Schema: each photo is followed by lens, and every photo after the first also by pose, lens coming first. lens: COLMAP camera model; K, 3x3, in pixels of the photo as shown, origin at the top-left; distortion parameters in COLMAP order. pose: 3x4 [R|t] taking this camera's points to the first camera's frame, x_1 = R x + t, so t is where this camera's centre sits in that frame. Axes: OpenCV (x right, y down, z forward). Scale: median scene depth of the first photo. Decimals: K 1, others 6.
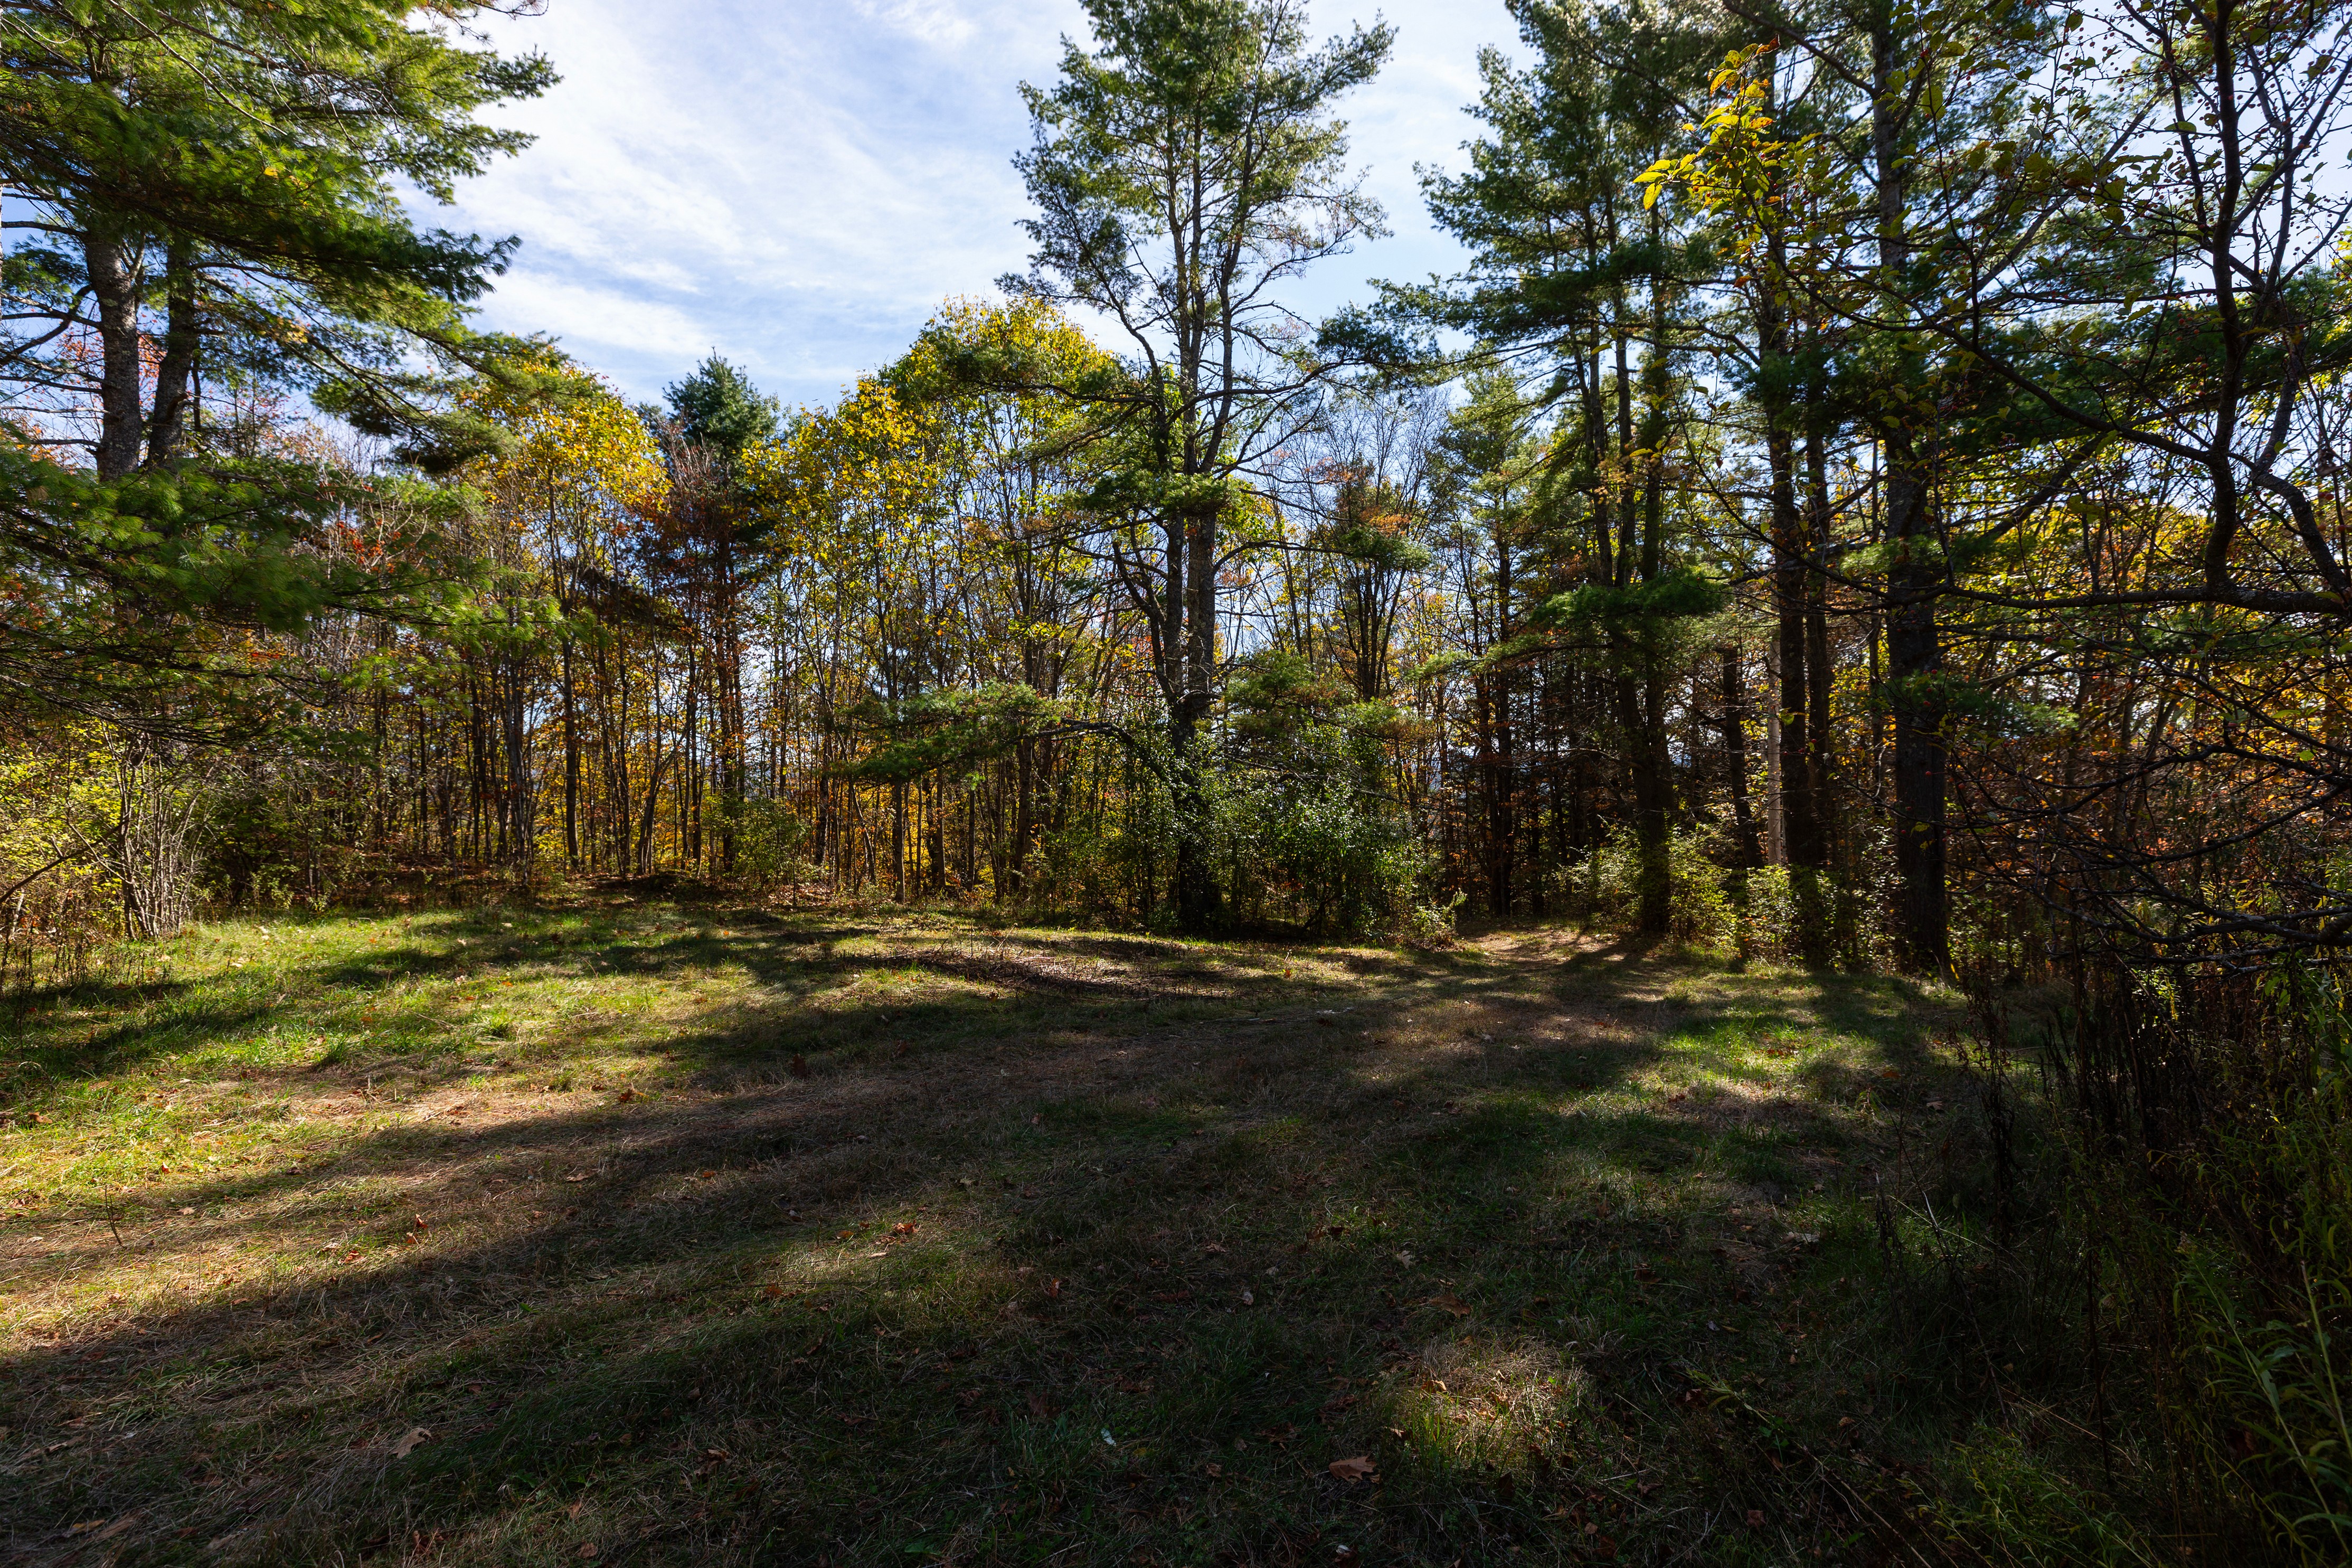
lens RADIAL K [[1059.3, 0, 1170.8], [0, 1059.3, 772.5], [0, 0, 1]] dist [-0.000118, -0.000113]
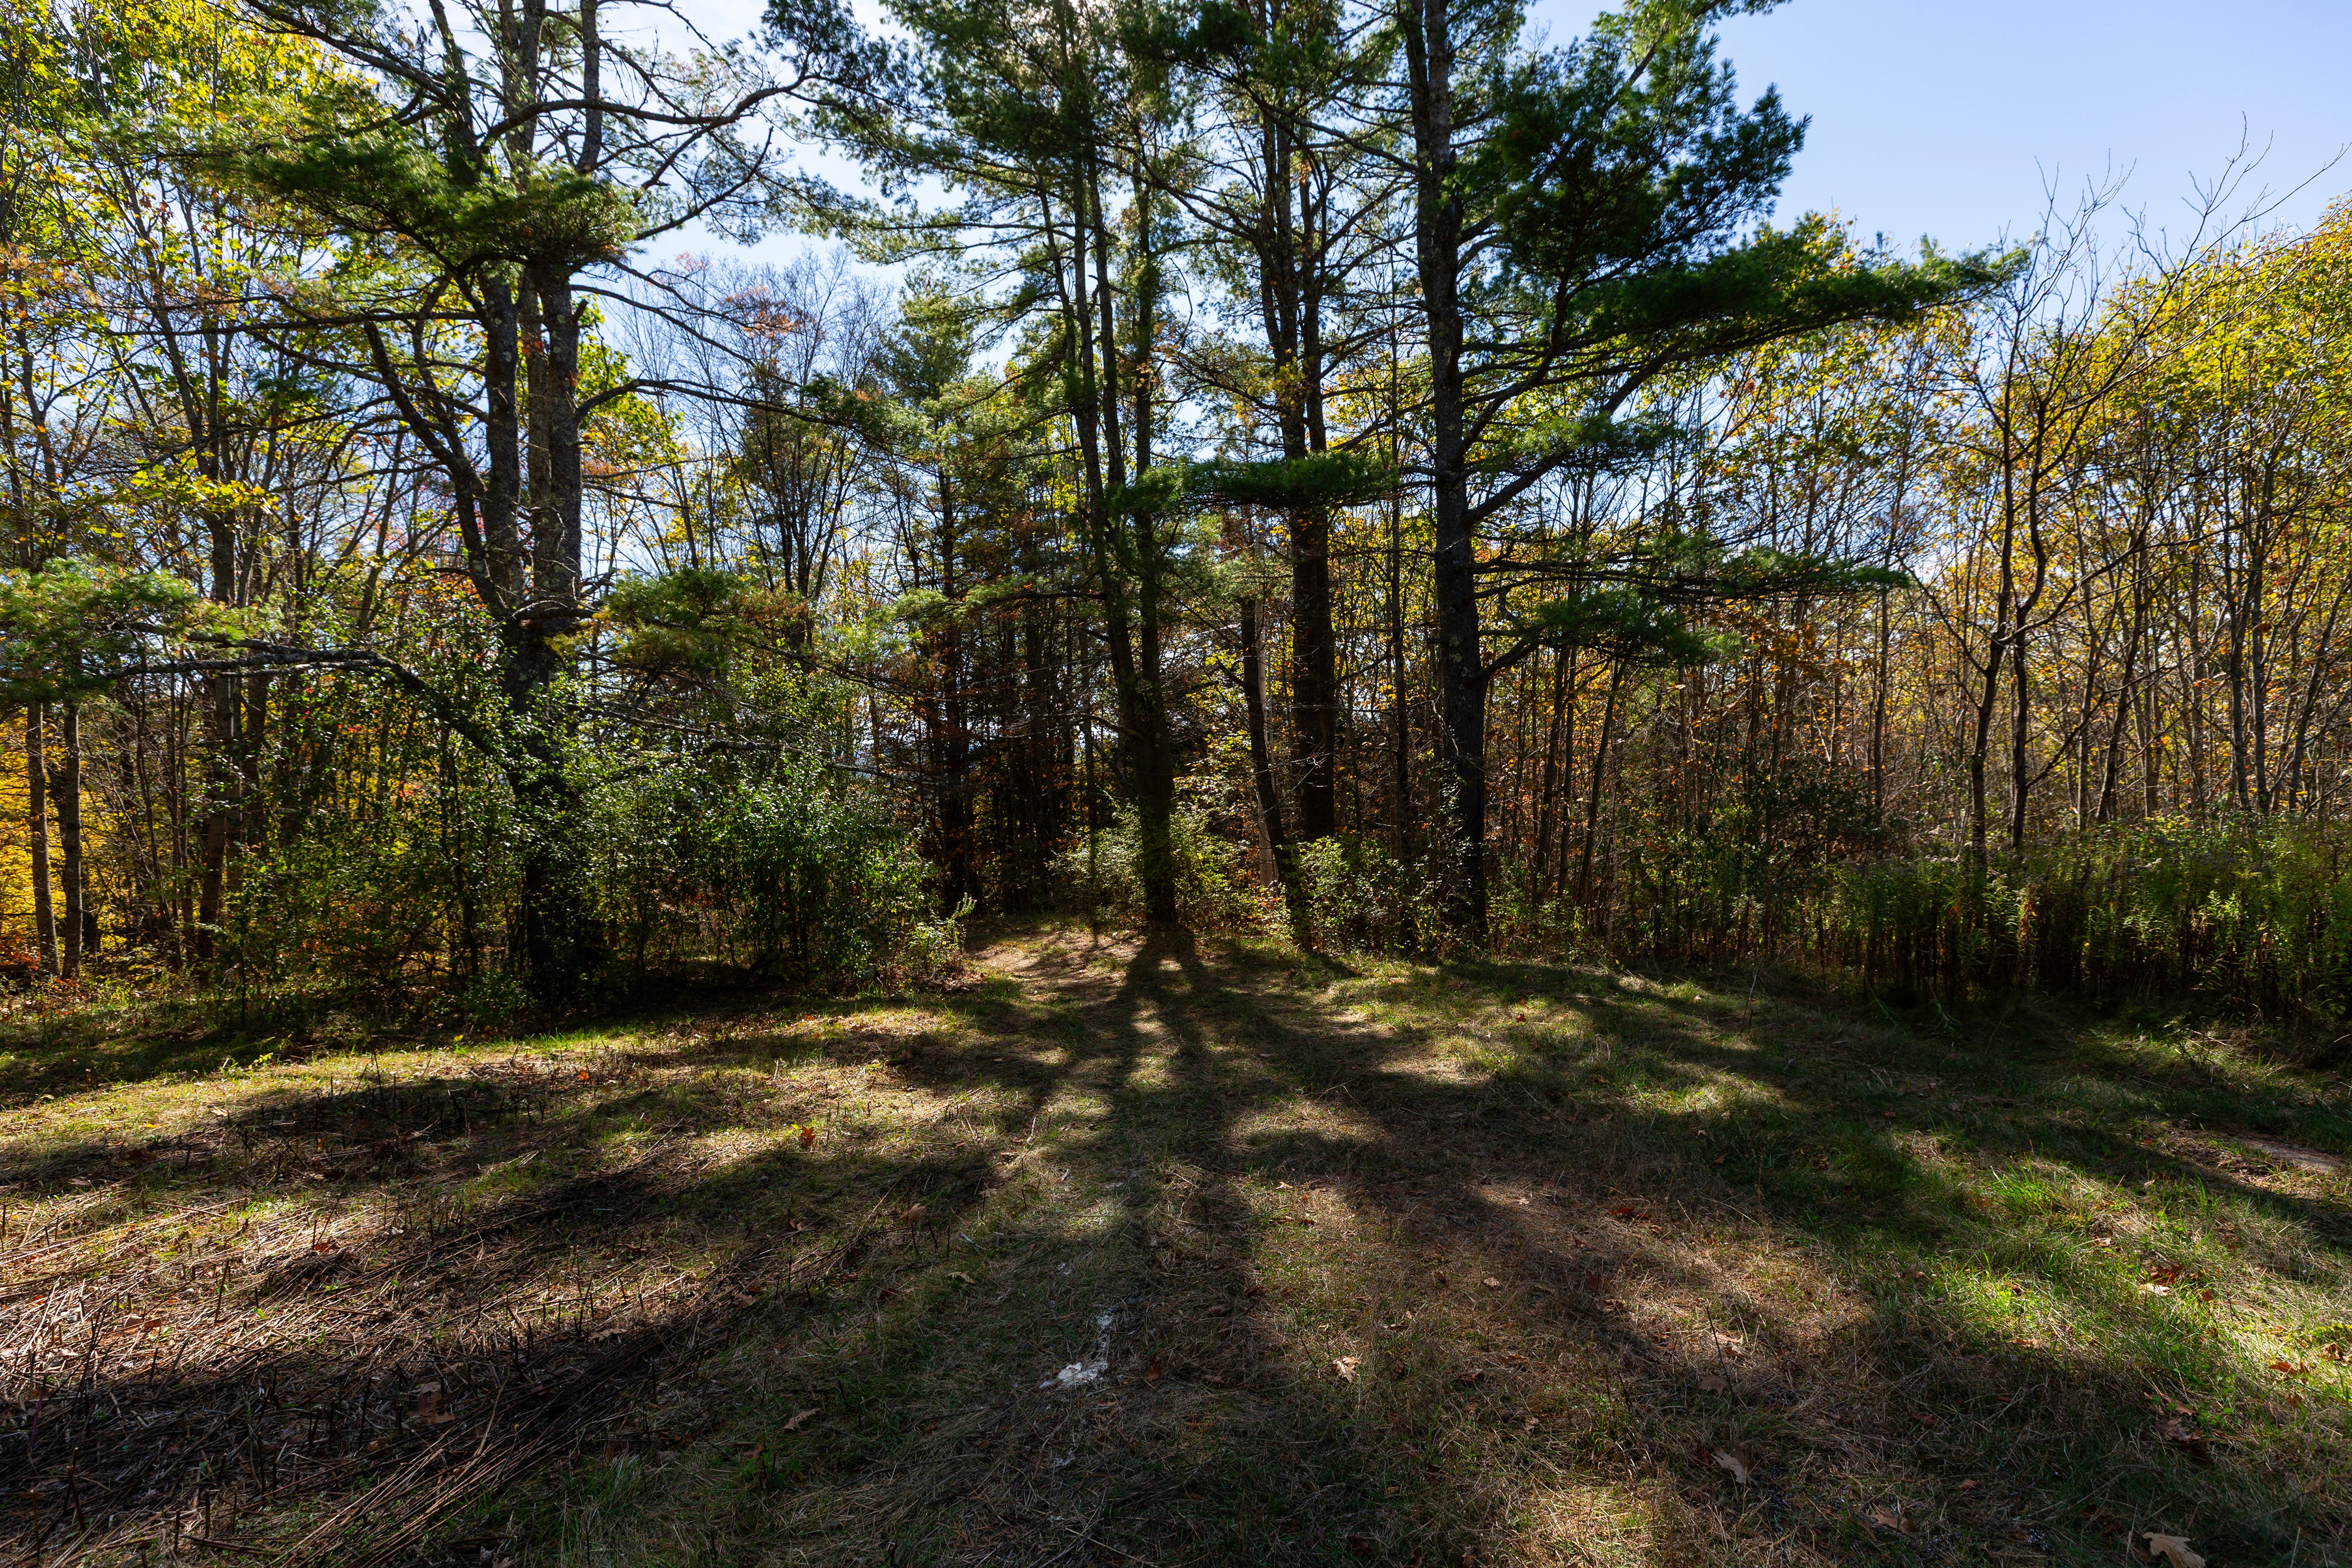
lens RADIAL K [[1059.3, 0, 1170.8], [0, 1059.3, 772.5], [0, 0, 1]] dist [-0.000118, -0.000113]
pose [[0.849332, -0.027526, 0.527141, 0.003459], [0.023818, 0.999621, 0.013822, 0.017315], [-0.527322, 0.000816, 0.849665, 0.288807]]
